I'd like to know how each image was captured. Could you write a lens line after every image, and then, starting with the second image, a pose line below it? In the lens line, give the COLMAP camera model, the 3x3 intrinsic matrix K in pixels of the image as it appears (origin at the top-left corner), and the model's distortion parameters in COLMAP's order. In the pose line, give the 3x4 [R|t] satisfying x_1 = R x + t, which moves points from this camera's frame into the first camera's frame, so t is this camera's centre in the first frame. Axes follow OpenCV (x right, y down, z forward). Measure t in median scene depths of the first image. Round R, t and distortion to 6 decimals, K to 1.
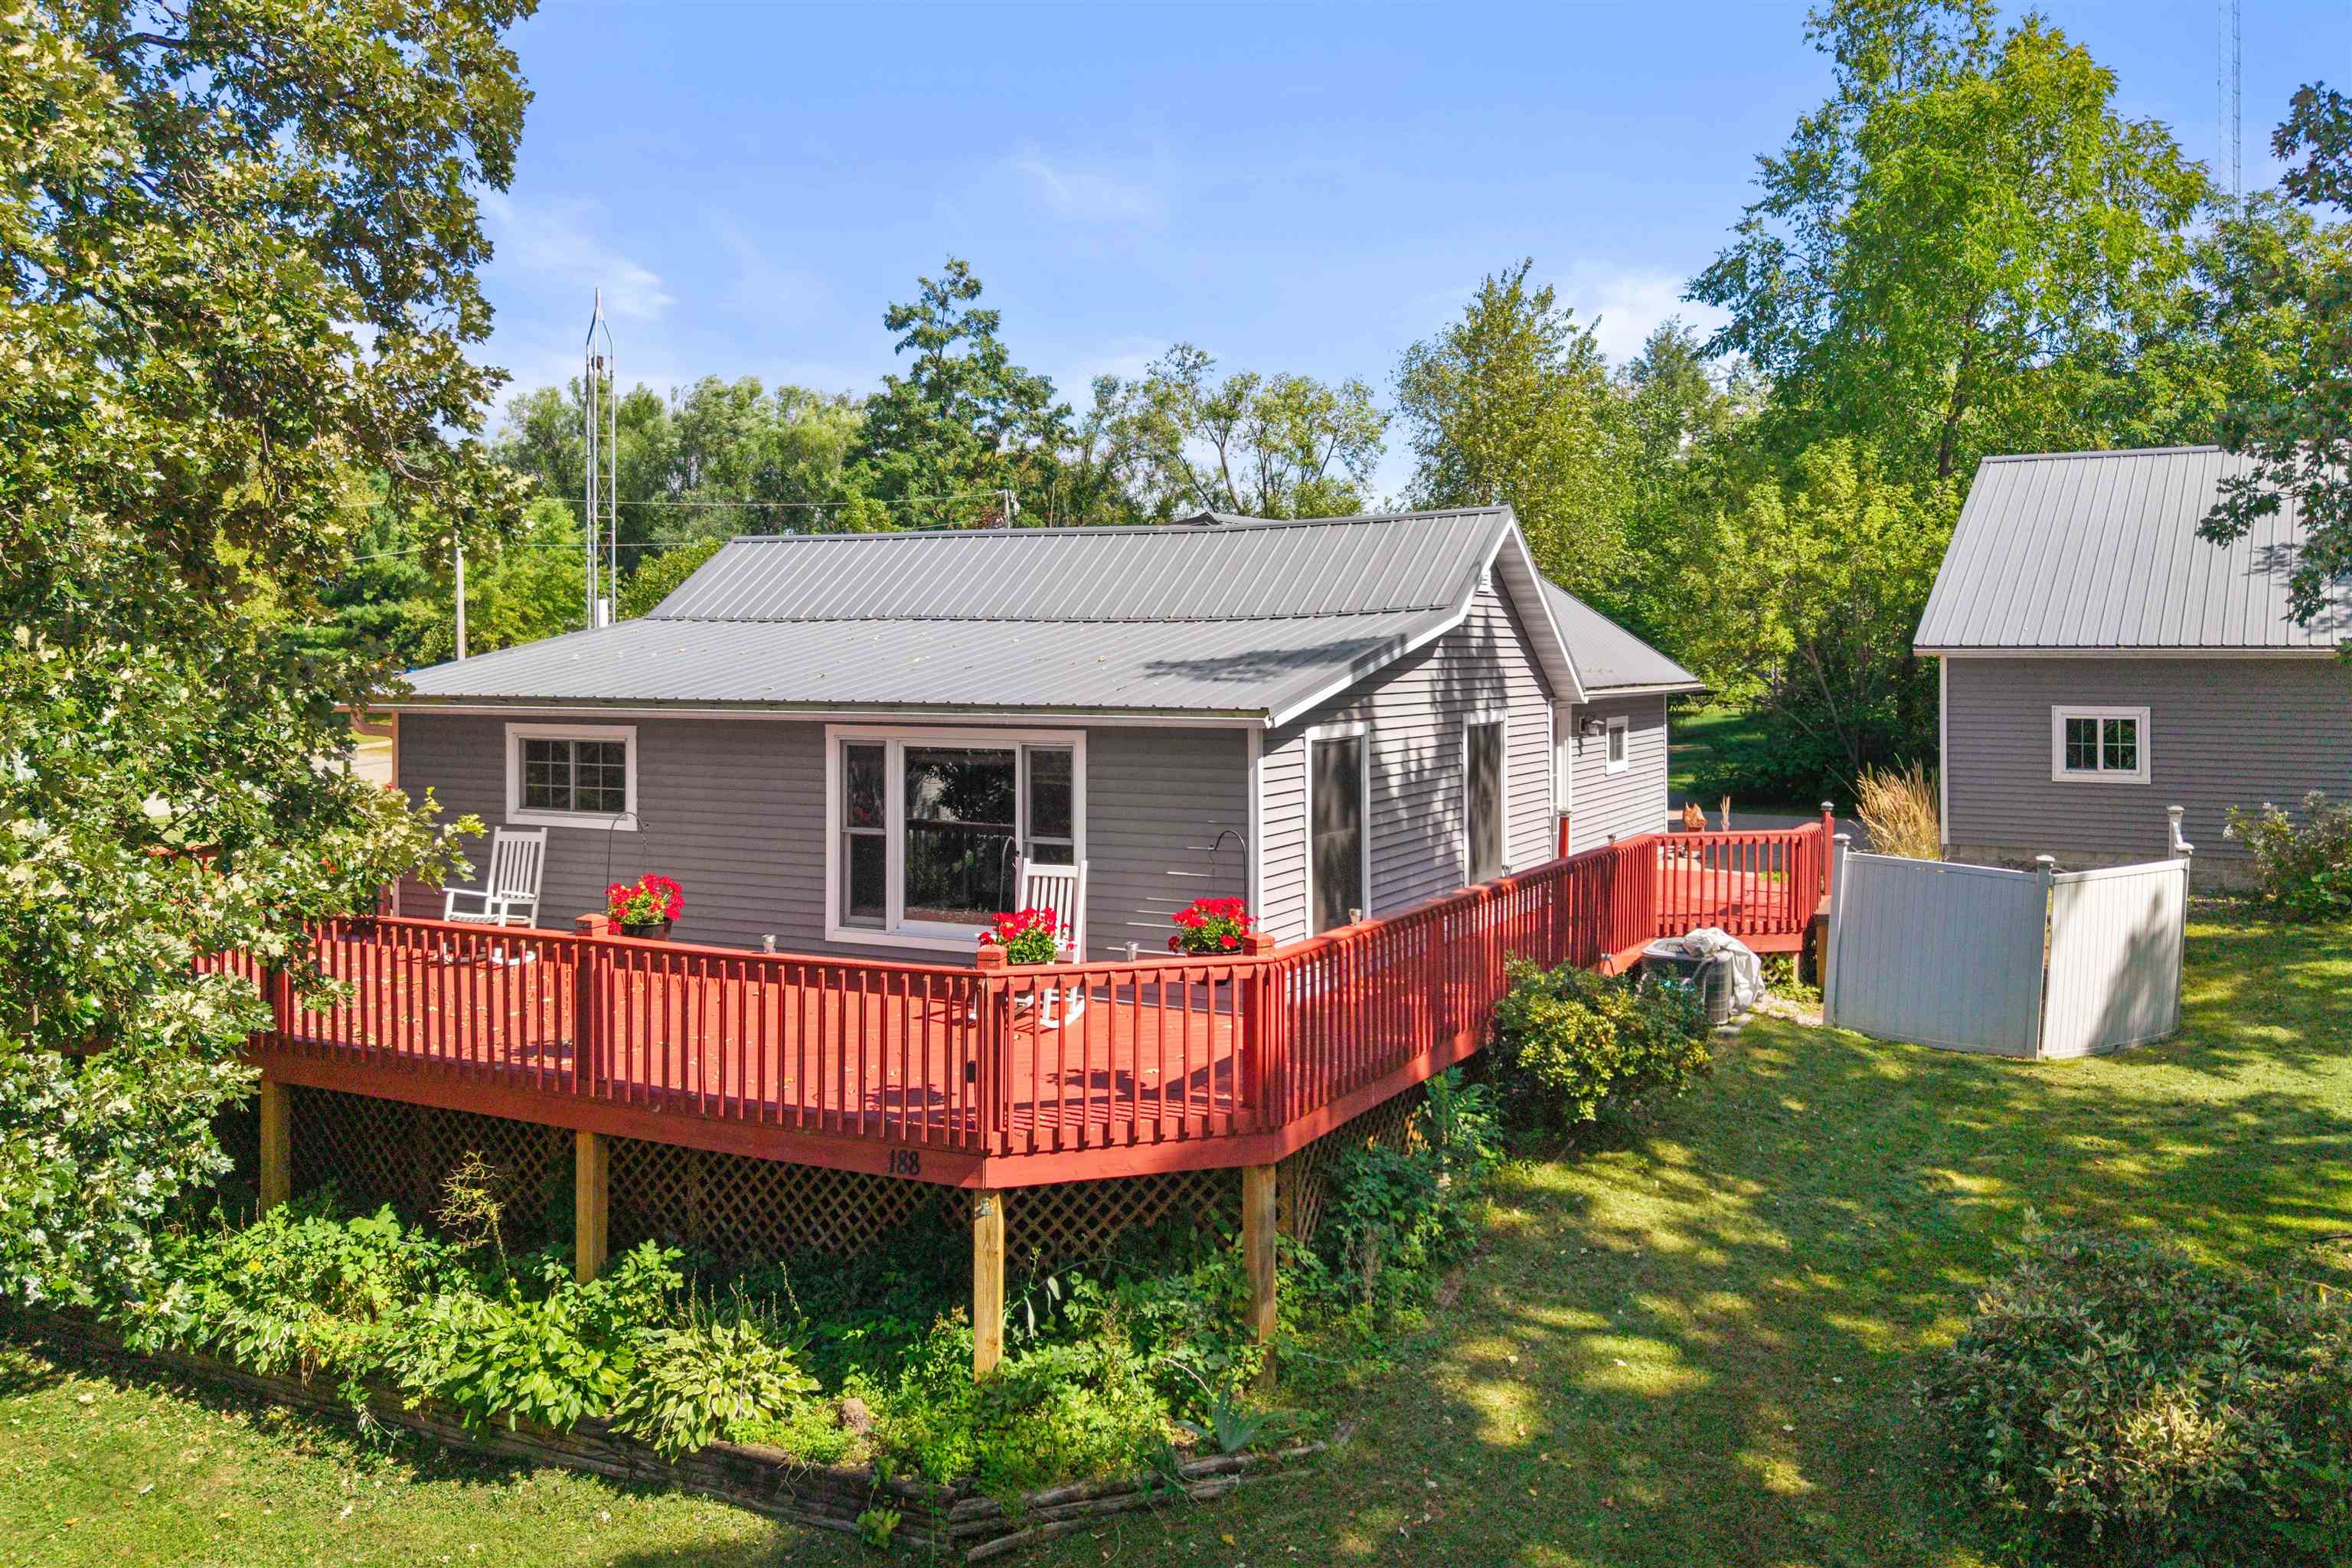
lens RADIAL K [[1635.9, 0, 1267.0], [0, 1635.9, 671.7], [0, 0, 1]] dist [0.000990, -0.002600]
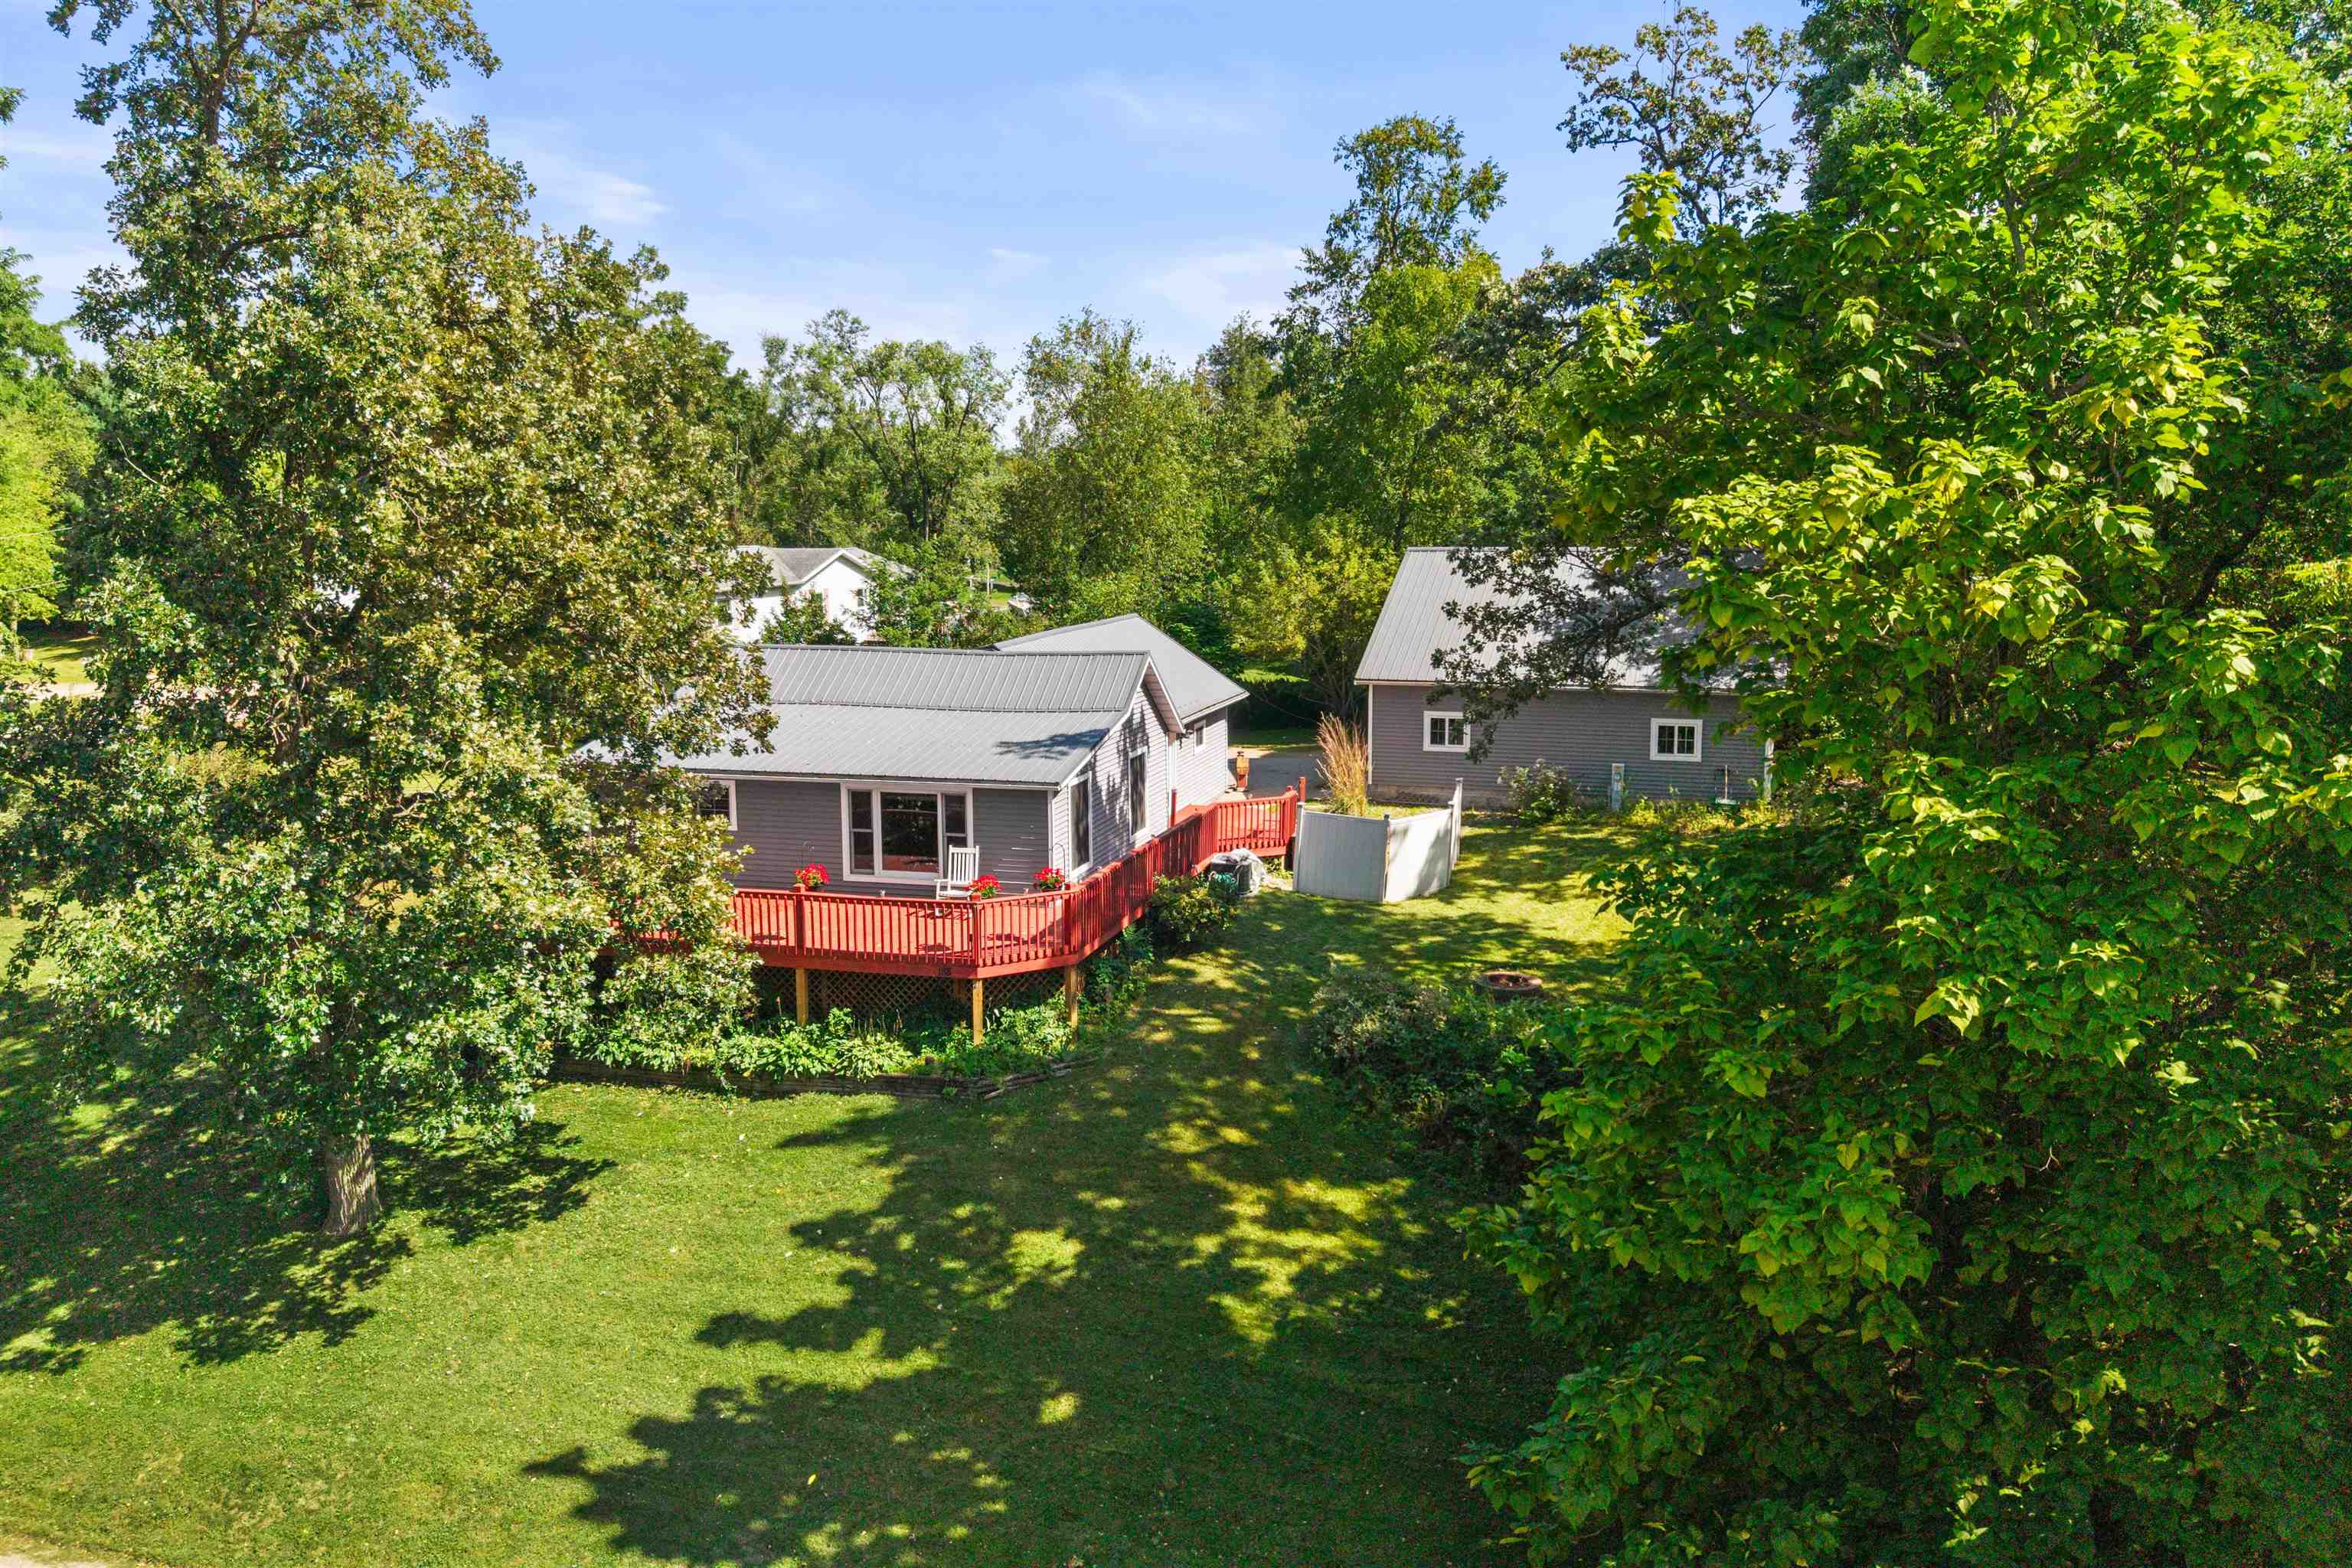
lens RADIAL K [[1619.7, 0, 1176.0], [0, 1619.7, 784.0], [0, 0, 1]] dist [0.159803, -0.000230]
pose [[0.980772, -0.035926, 0.191822, -0.270755], [0.001278, 0.984072, 0.177767, -0.376952], [-0.195153, -0.174104, 0.965196, -1.263837]]
